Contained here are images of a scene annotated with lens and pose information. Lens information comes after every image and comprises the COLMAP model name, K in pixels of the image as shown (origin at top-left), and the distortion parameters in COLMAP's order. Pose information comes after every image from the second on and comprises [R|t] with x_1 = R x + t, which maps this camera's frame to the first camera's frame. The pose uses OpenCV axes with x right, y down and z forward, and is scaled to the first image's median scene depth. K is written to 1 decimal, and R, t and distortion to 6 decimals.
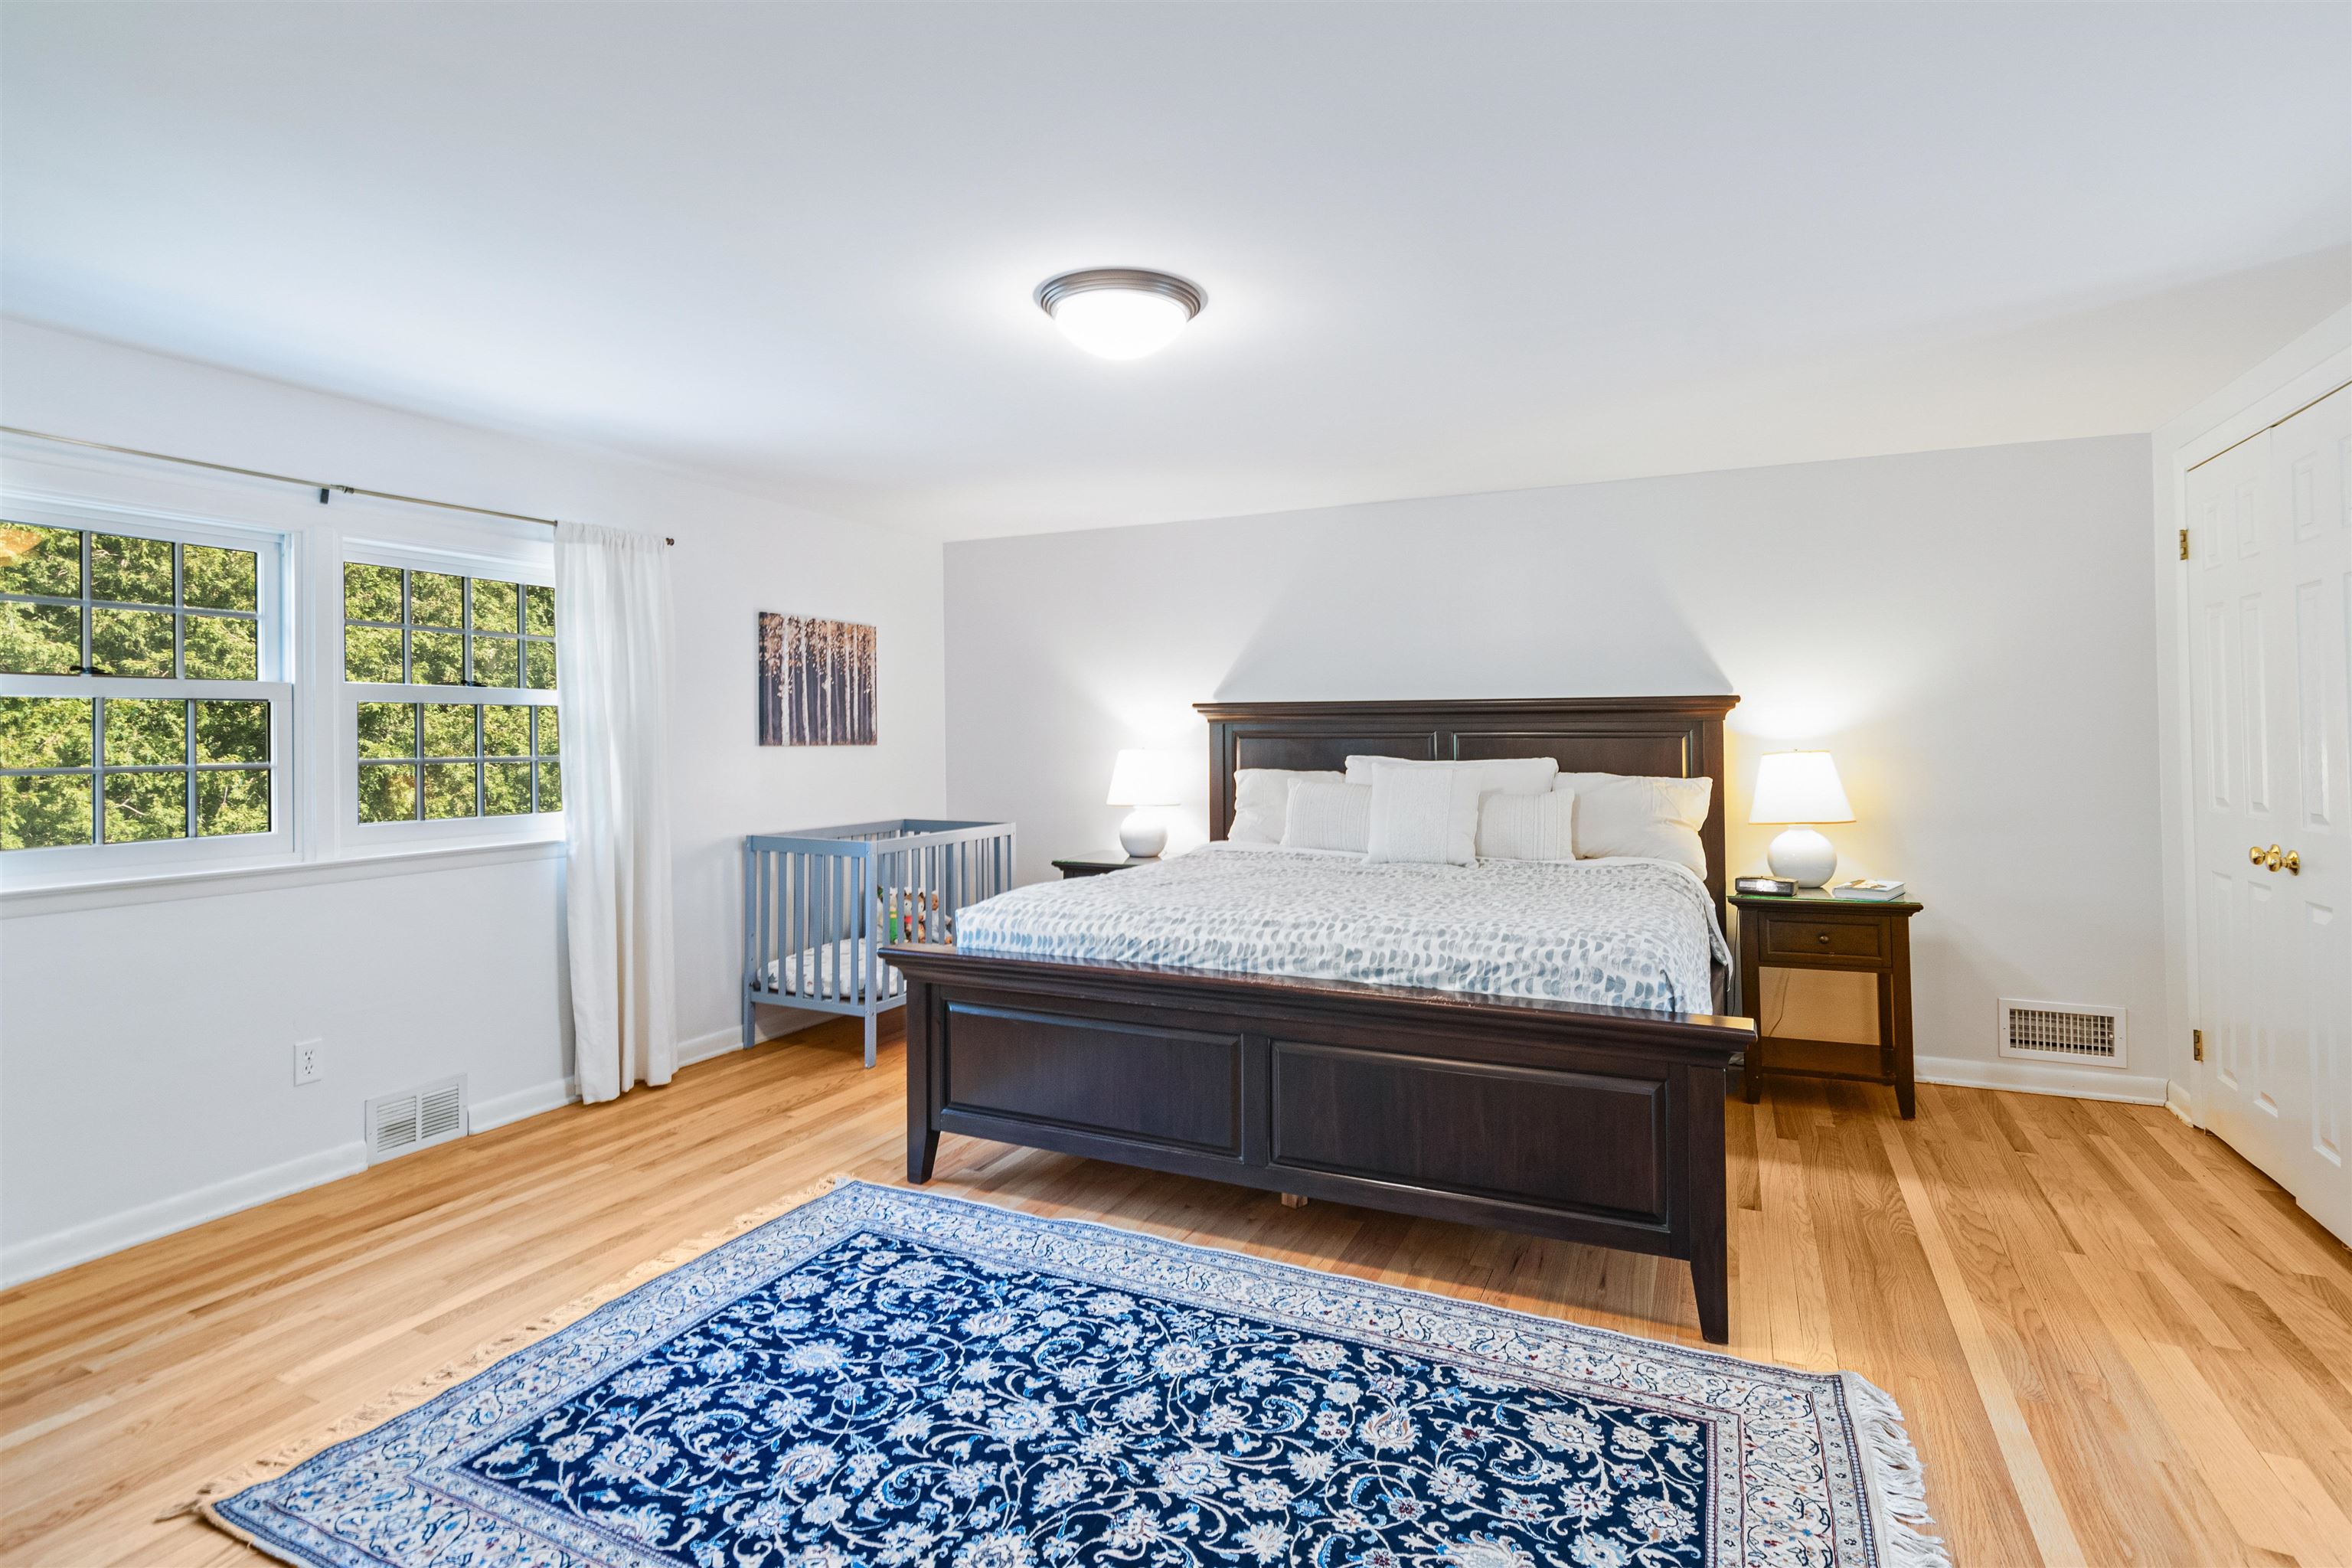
lens RADIAL K [[1160.4, 0, 1187.9], [0, 1160.4, 708.7], [0, 0, 1]] dist [-0.001550, 0.000168]
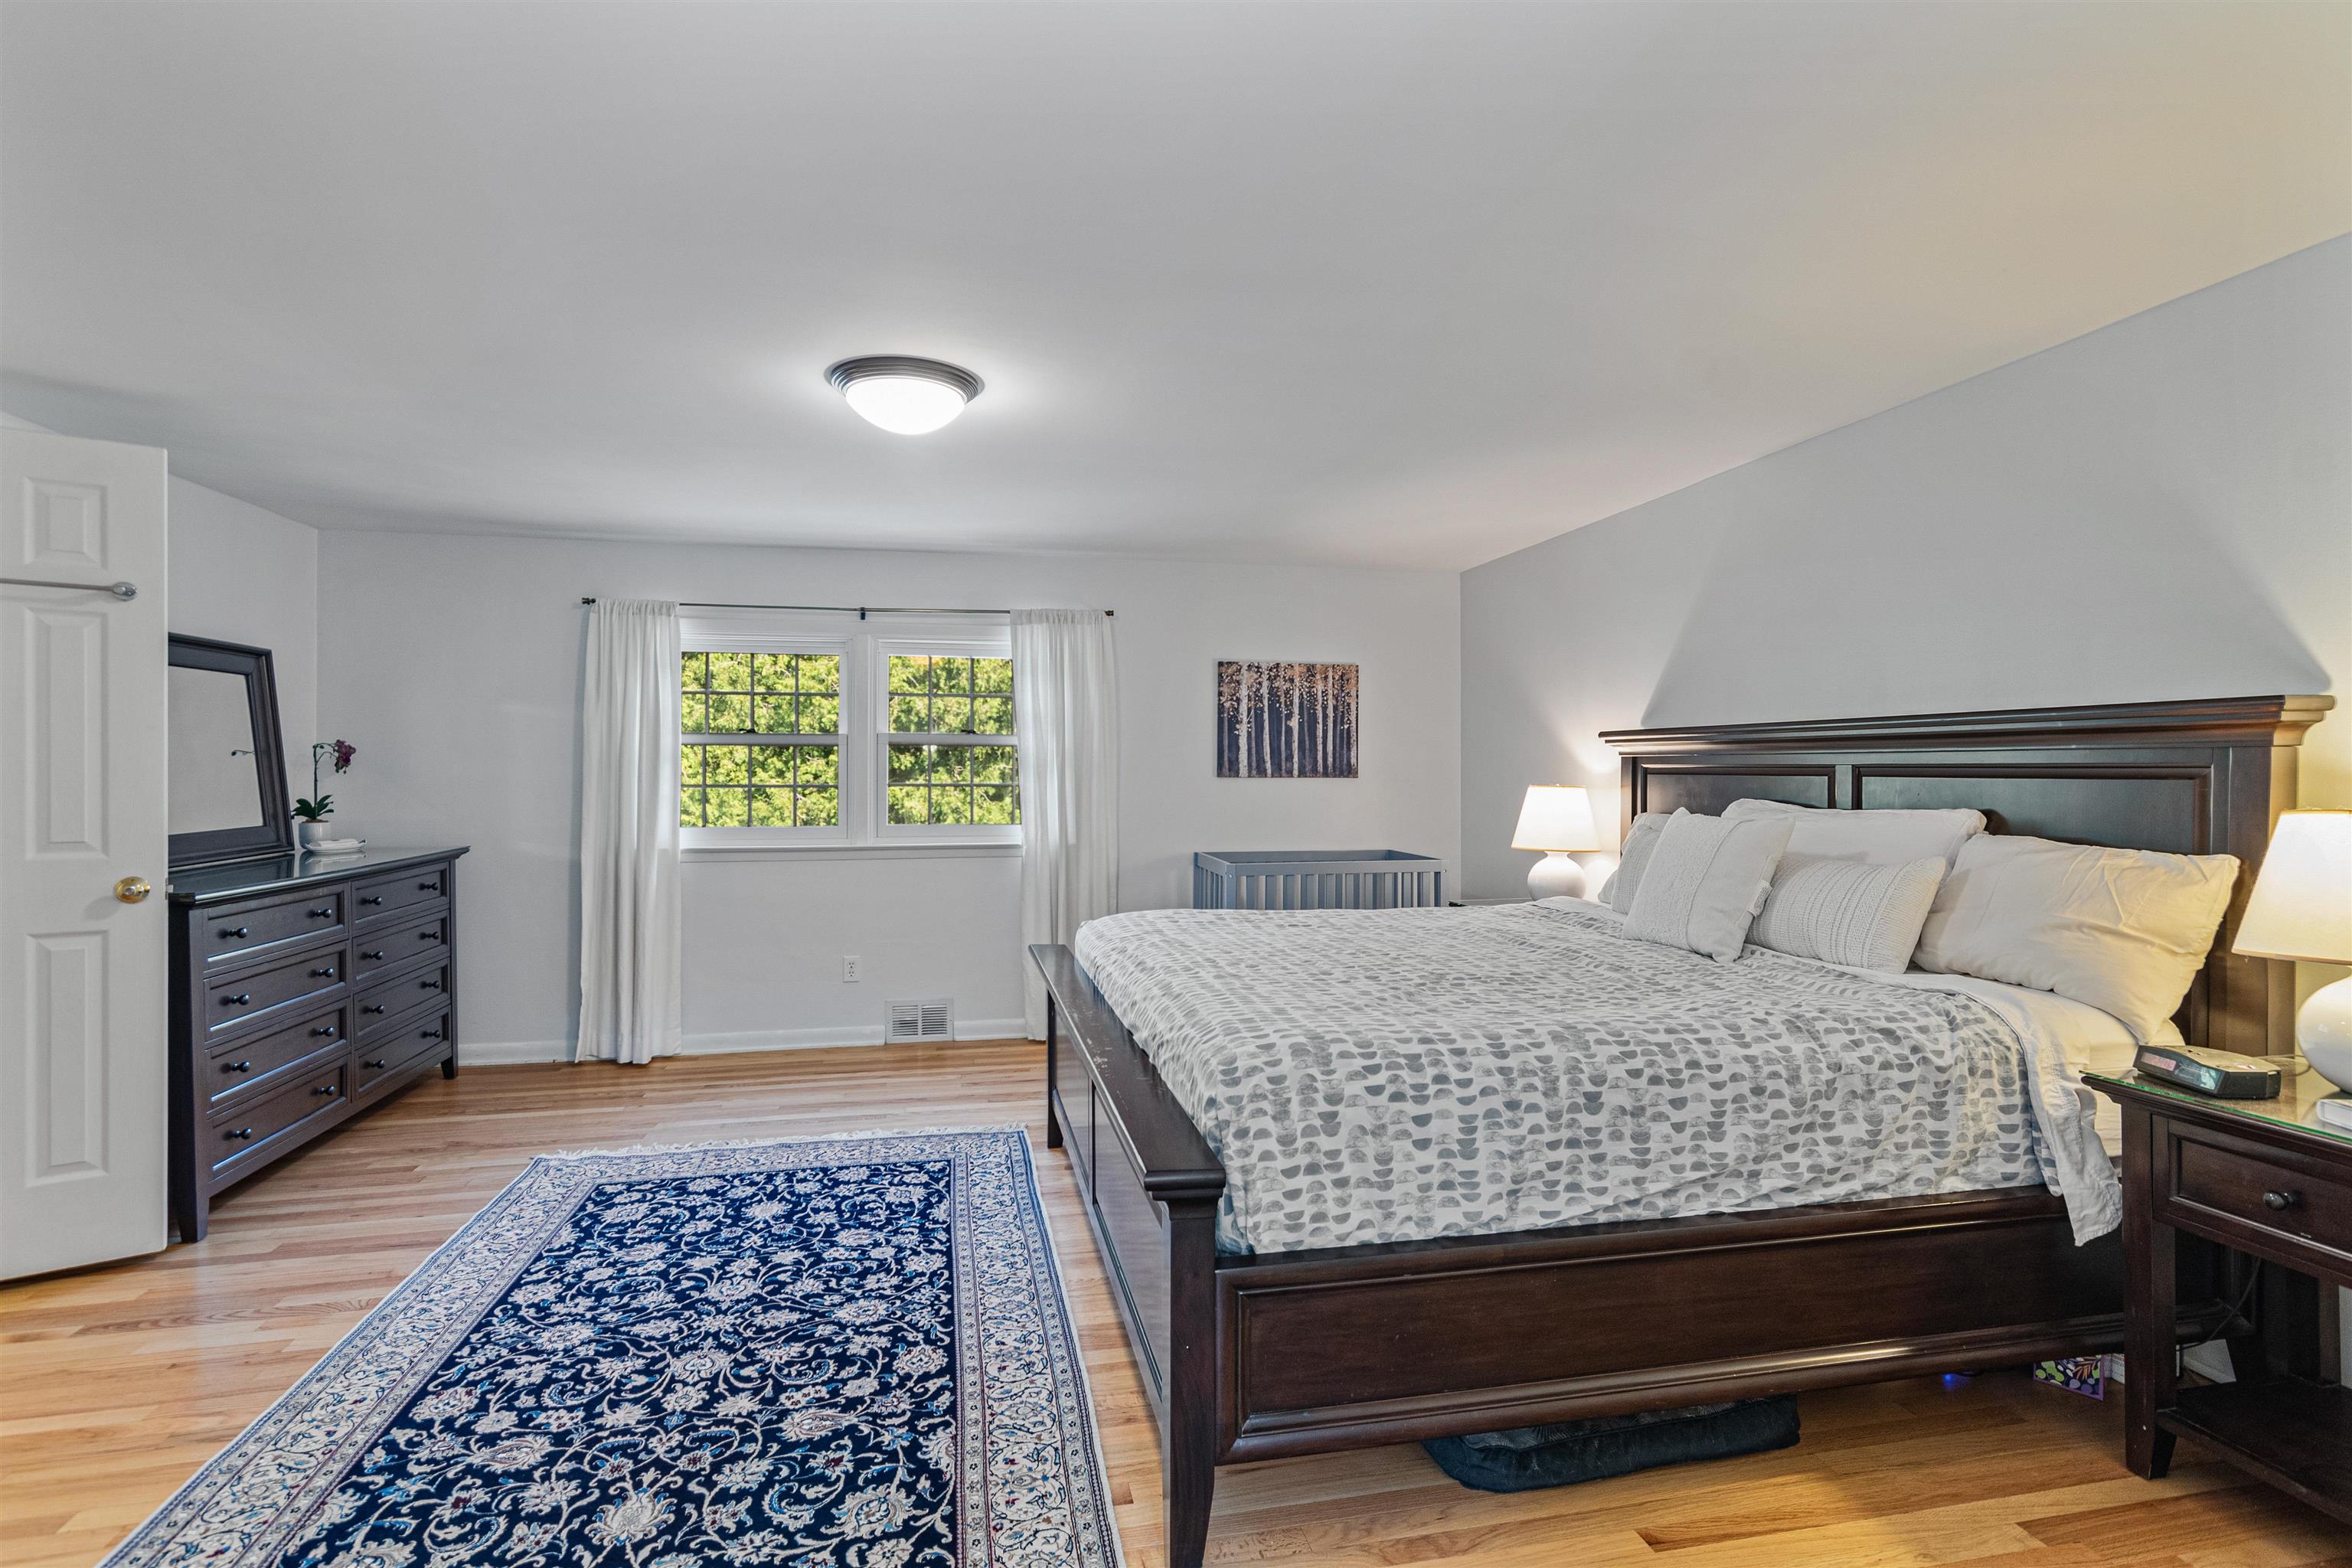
lens RADIAL K [[1135.1, 0, 1176.0], [0, 1135.1, 784.0], [0, 0, 1]] dist [0.001261, 0.002249]
pose [[0.596836, 0.015351, -0.802216, 1.140604], [0.014110, 0.999462, 0.029622, 0.010034], [0.802239, -0.028999, 0.596298, 0.630683]]
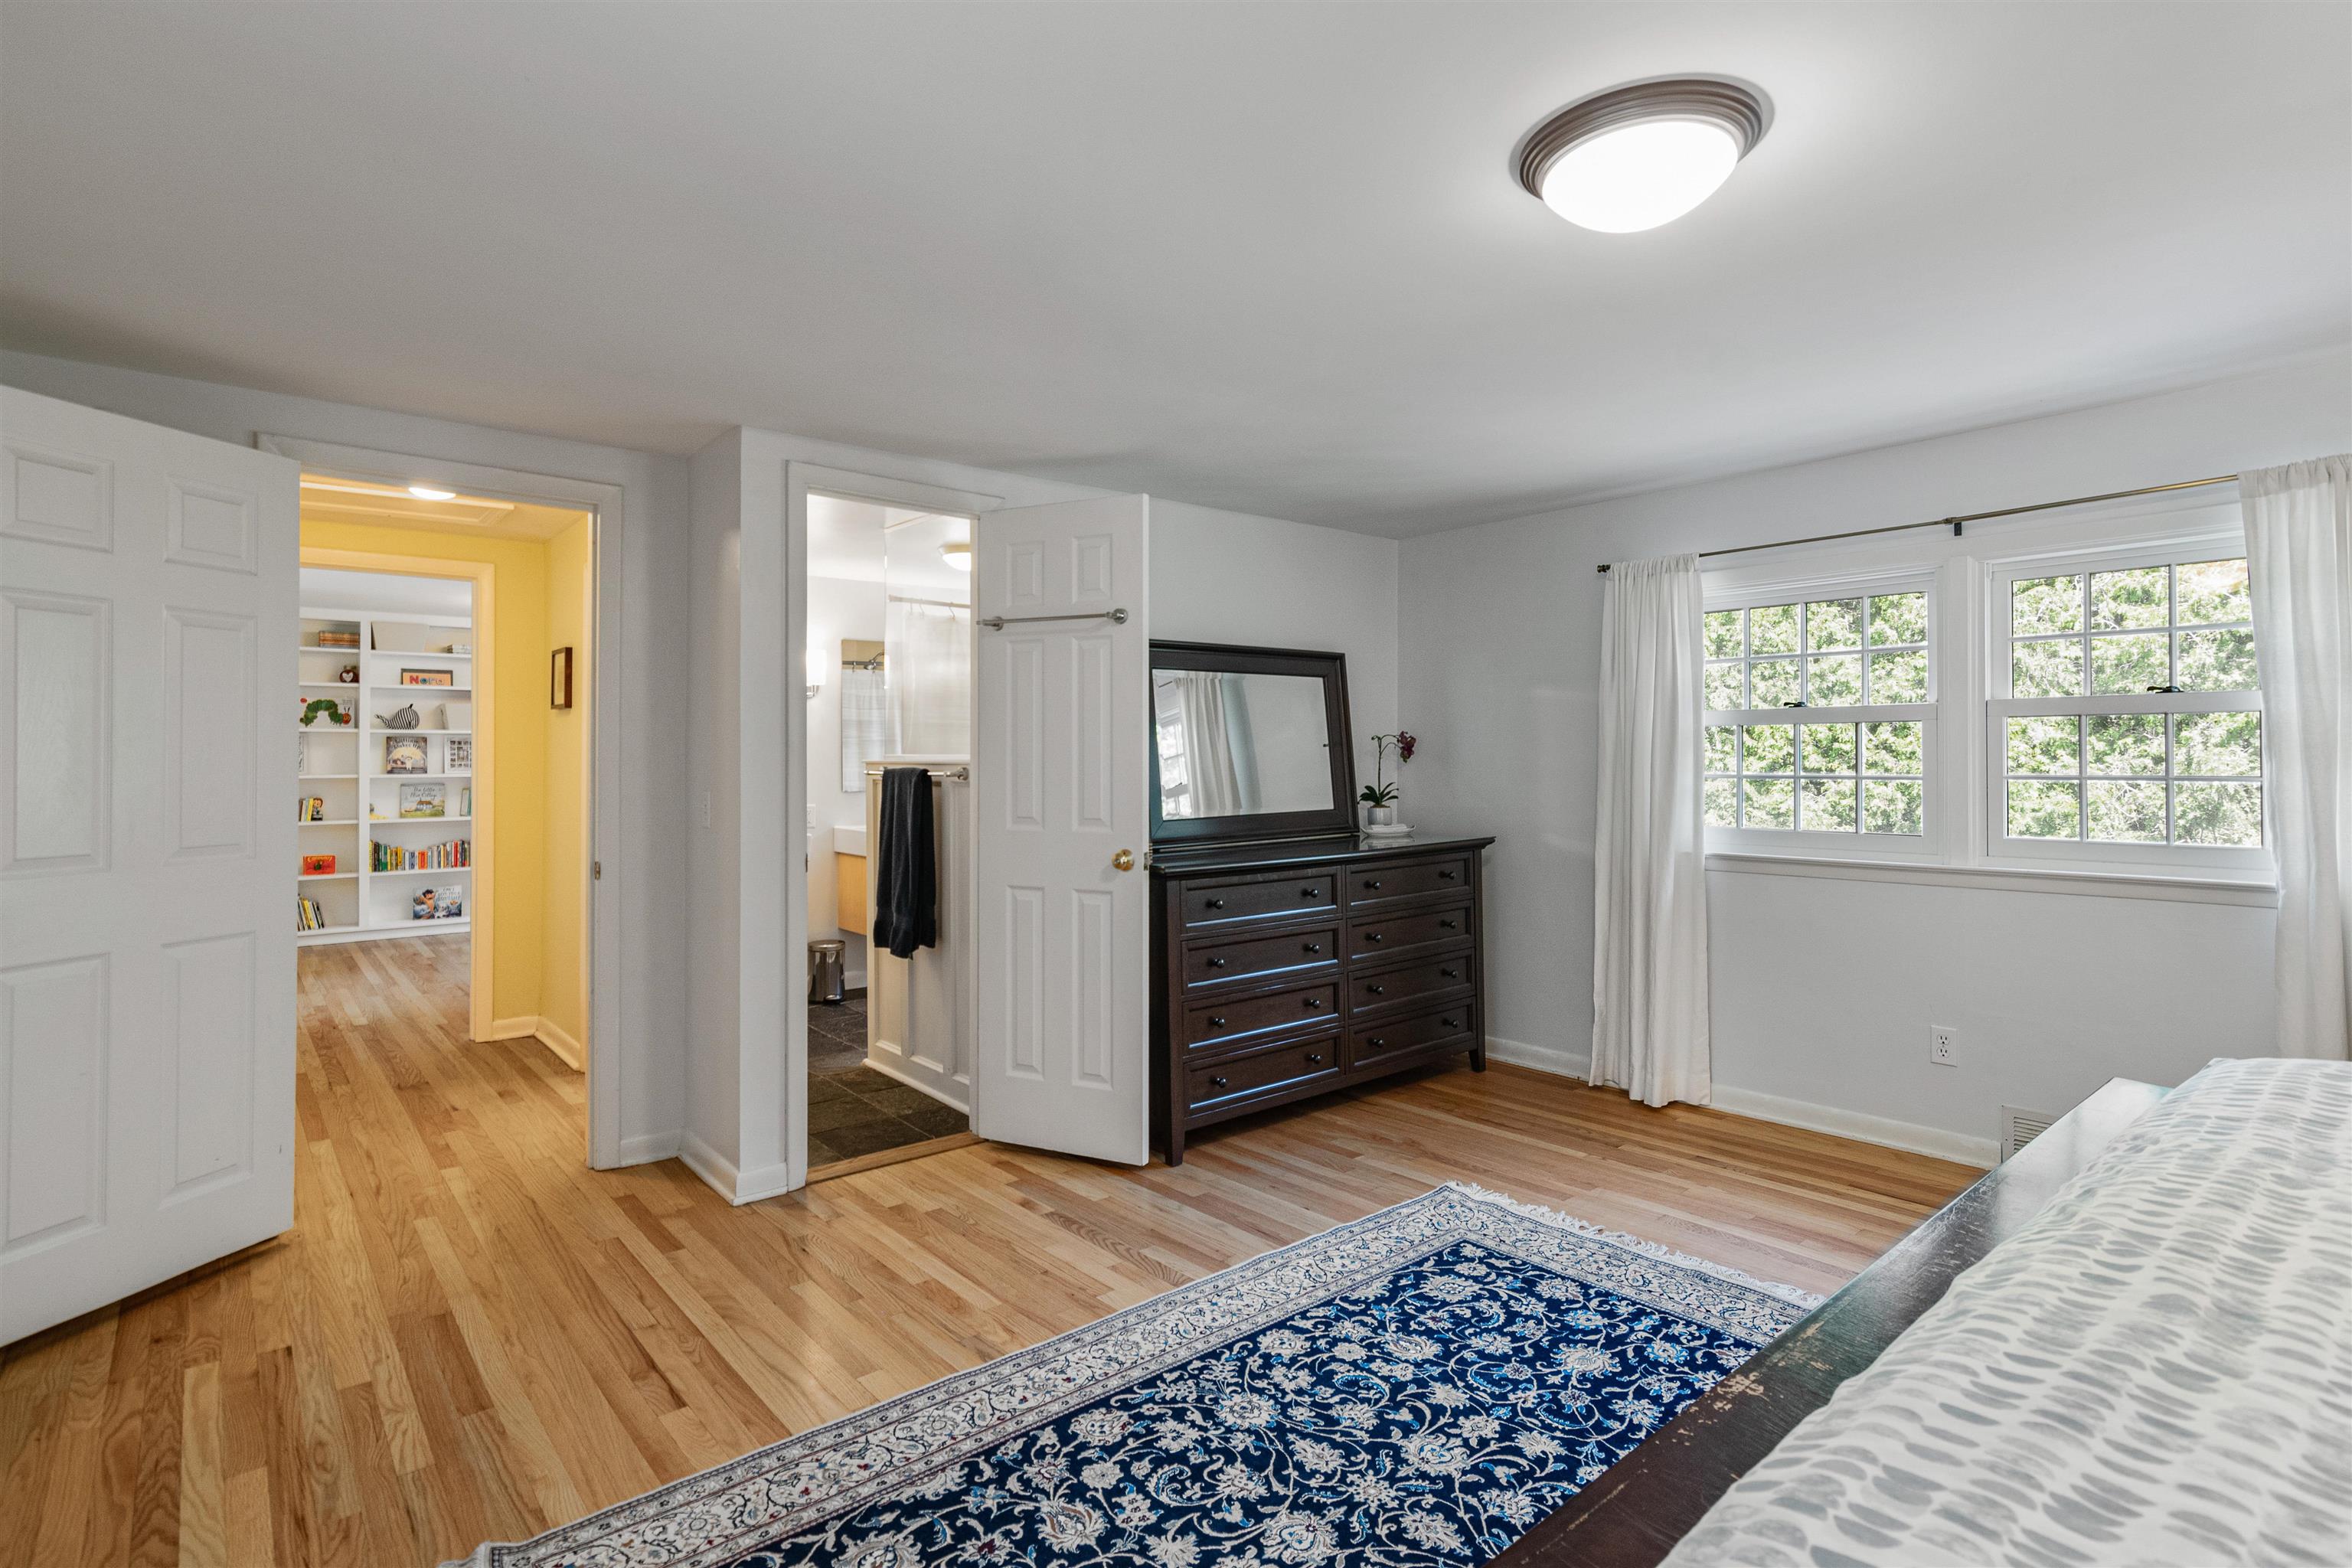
lens RADIAL K [[1155.1, 0, 1174.2], [0, 1155.1, 750.0], [0, 0, 1]] dist [-0.003043, 0.000487]
pose [[-0.421773, -0.000005, -0.906701, 0.808432], [0.028530, 0.999505, -0.013277, 0.023578], [0.906252, -0.031468, -0.421564, 1.189567]]
